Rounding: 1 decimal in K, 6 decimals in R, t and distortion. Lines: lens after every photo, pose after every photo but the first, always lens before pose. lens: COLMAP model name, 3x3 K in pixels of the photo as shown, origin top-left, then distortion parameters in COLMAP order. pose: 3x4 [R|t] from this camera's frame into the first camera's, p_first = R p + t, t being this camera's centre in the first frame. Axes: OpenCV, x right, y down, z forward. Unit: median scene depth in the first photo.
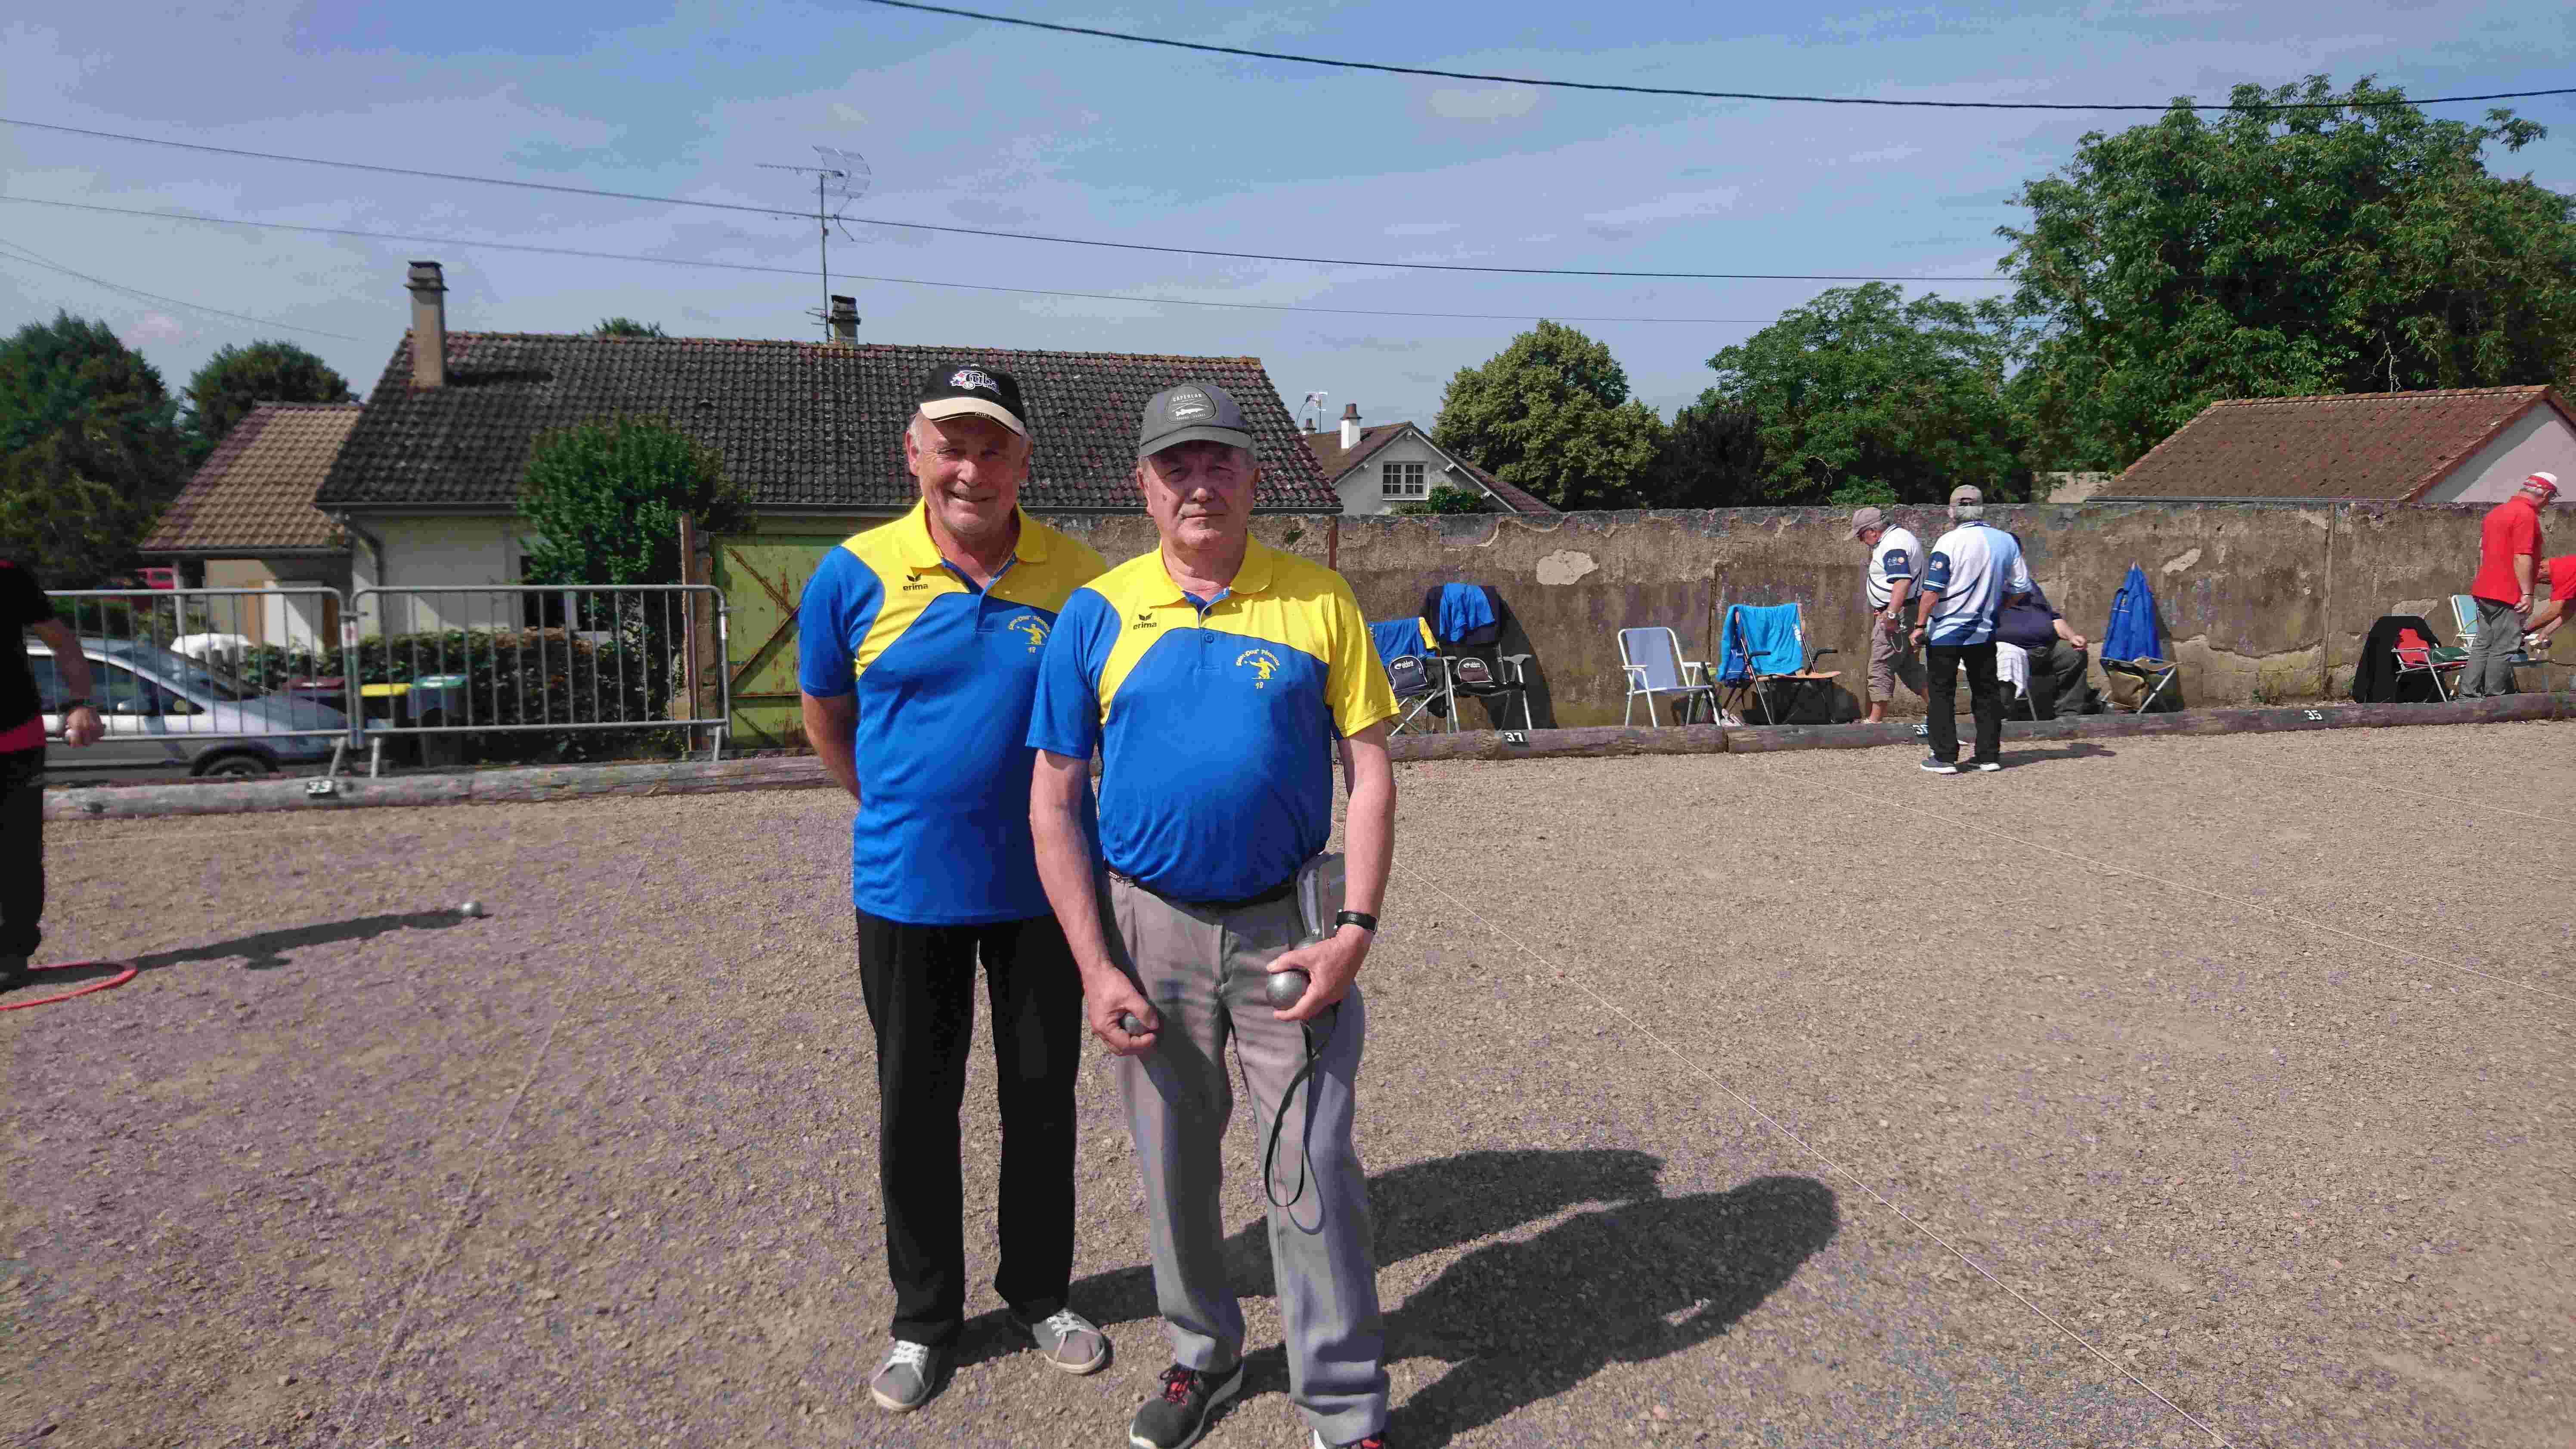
lens RADIAL K [[1654.8, 0, 1288.0], [0, 1654.8, 724.5], [0, 0, 1]] dist [0.181608, -0.260639]
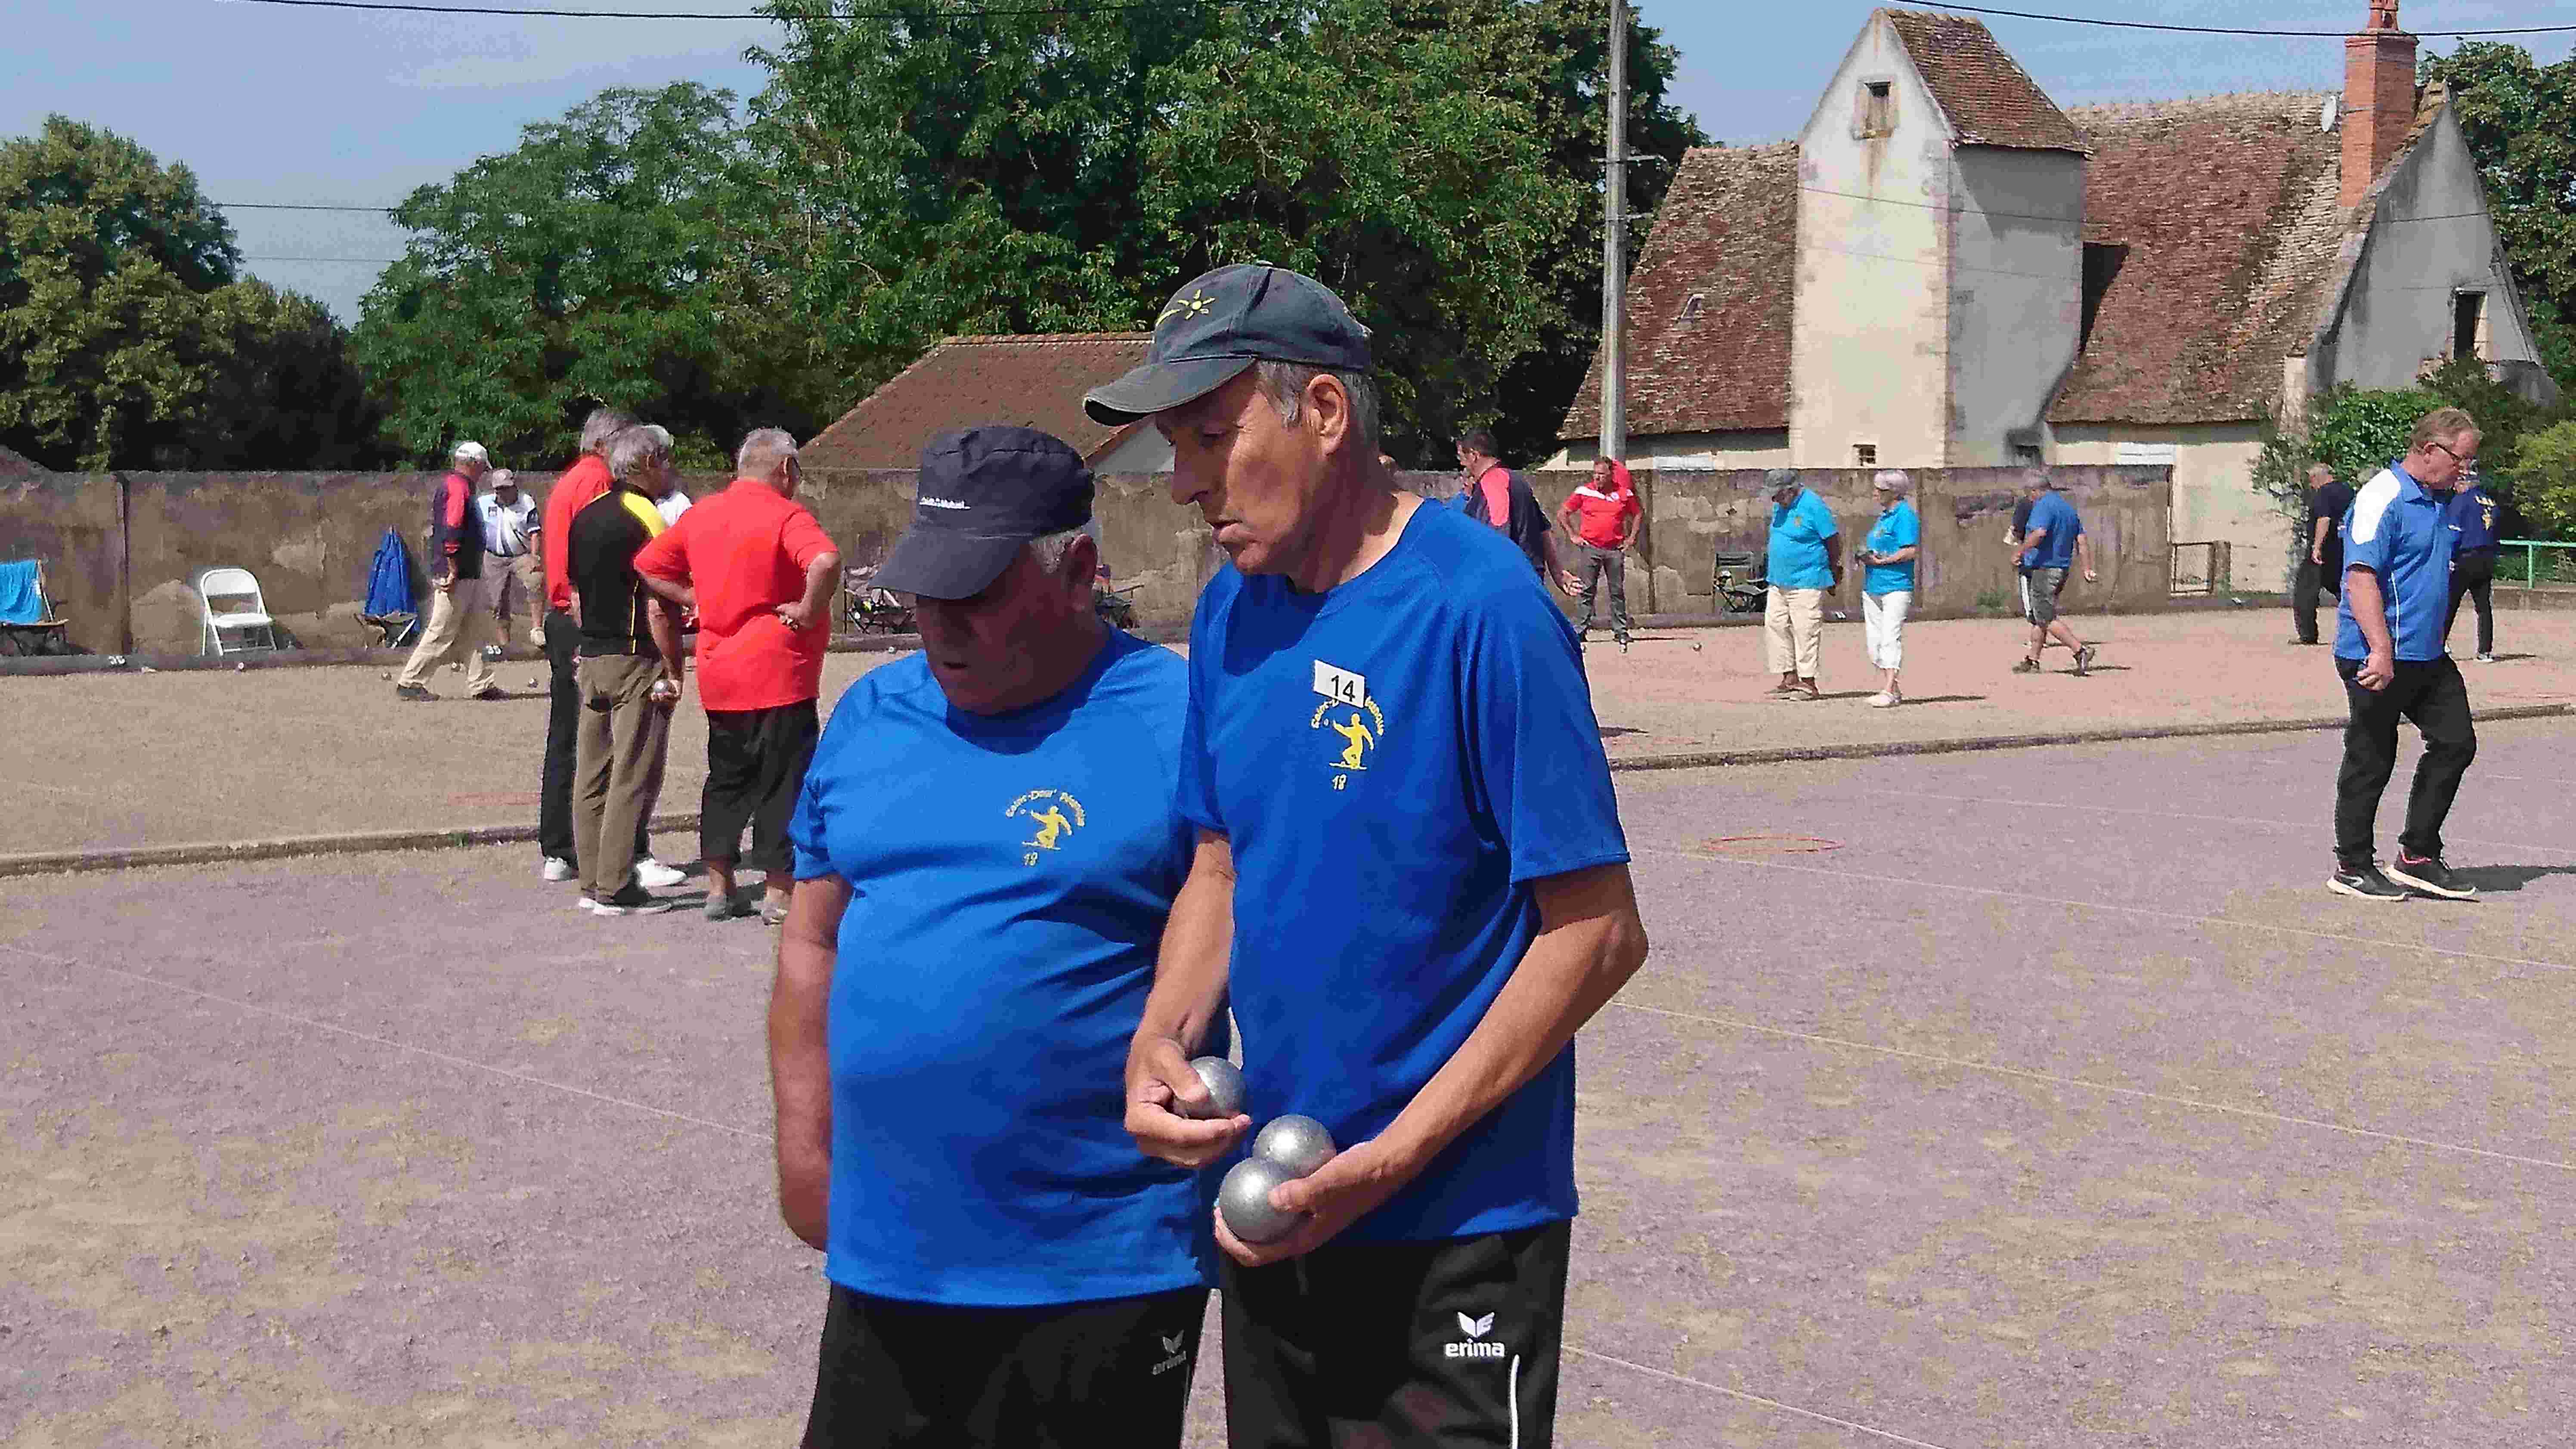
lens RADIAL K [[4080.4, 0, 1308.1], [0, 4080.4, 672.6], [0, 0, 1]] dist [0.535286, -2.133397]
pose [[0.921114, -0.021886, 0.388678, 0.001998], [0.054733, 0.995782, -0.073641, 0.043199], [-0.385427, 0.089105, 0.918426, -0.316858]]
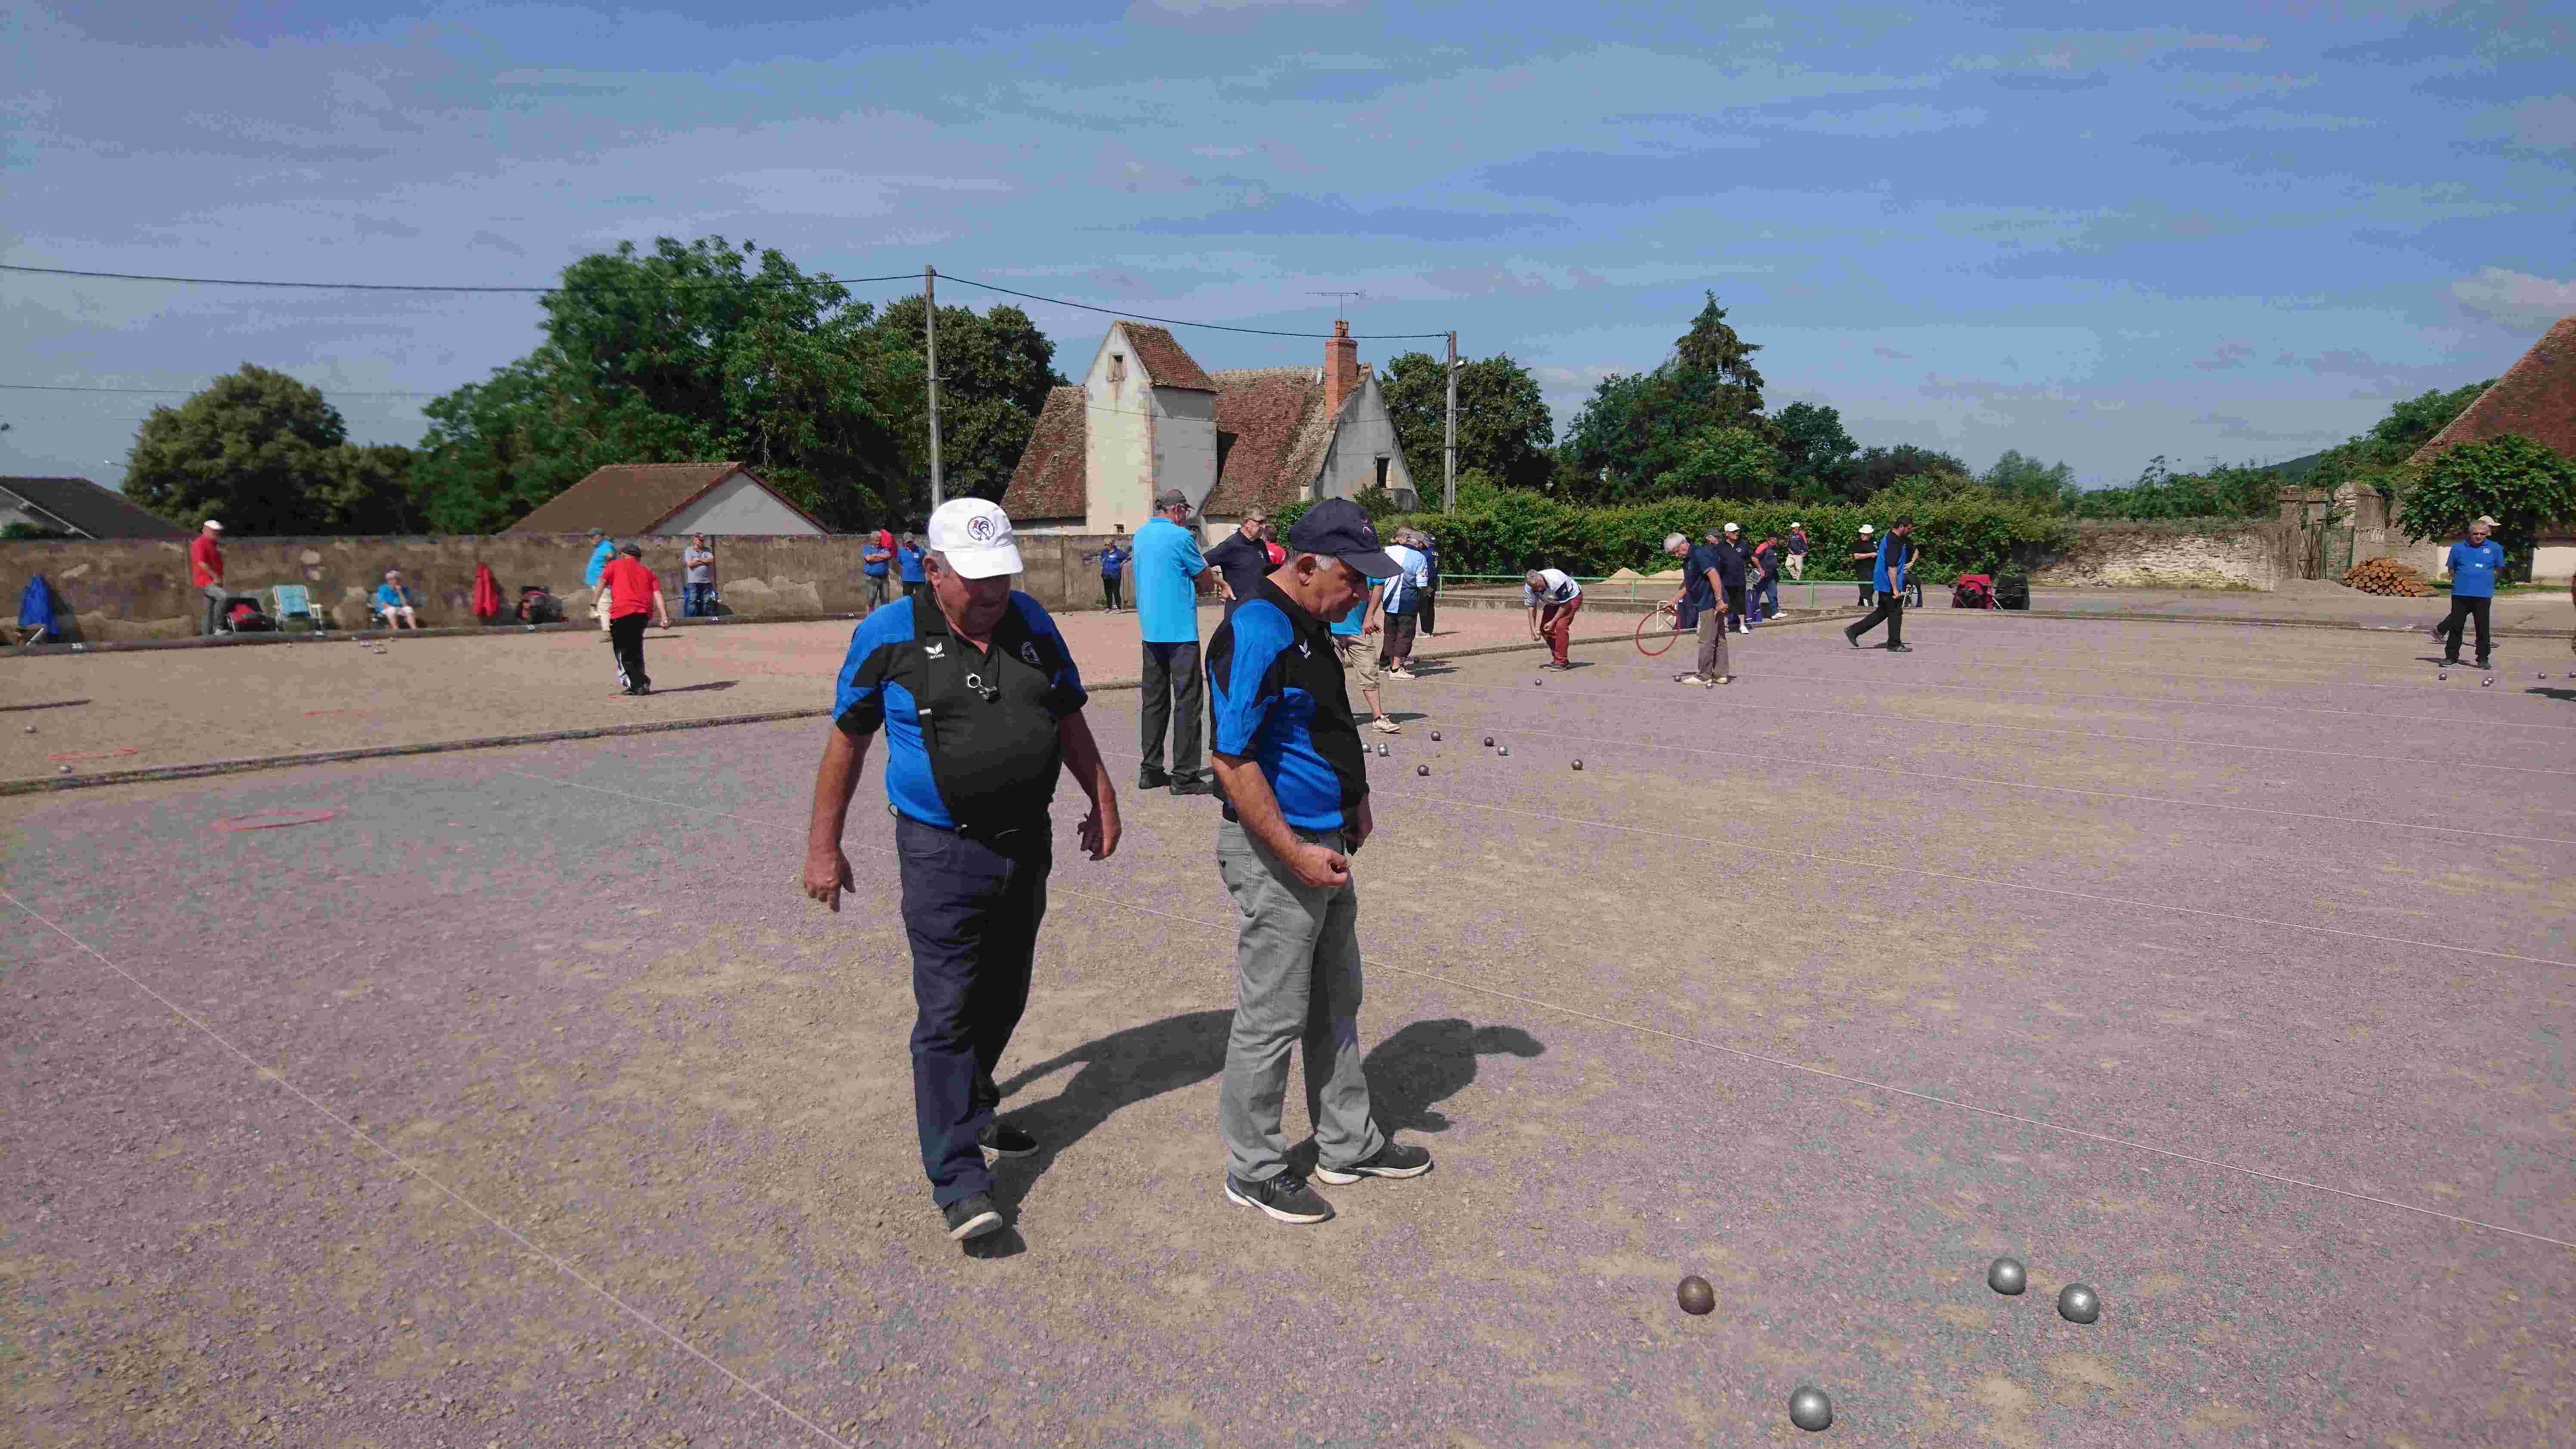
lens RADIAL K [[1654.8, 0, 1288.0], [0, 1654.8, 724.5], [0, 0, 1]] dist [0.181608, -0.260639]
pose [[0.845787, -0.066828, 0.529319, 0.130379], [0.078433, 0.996919, 0.000538, 0.032800], [-0.527725, 0.041061, 0.848423, -0.235188]]
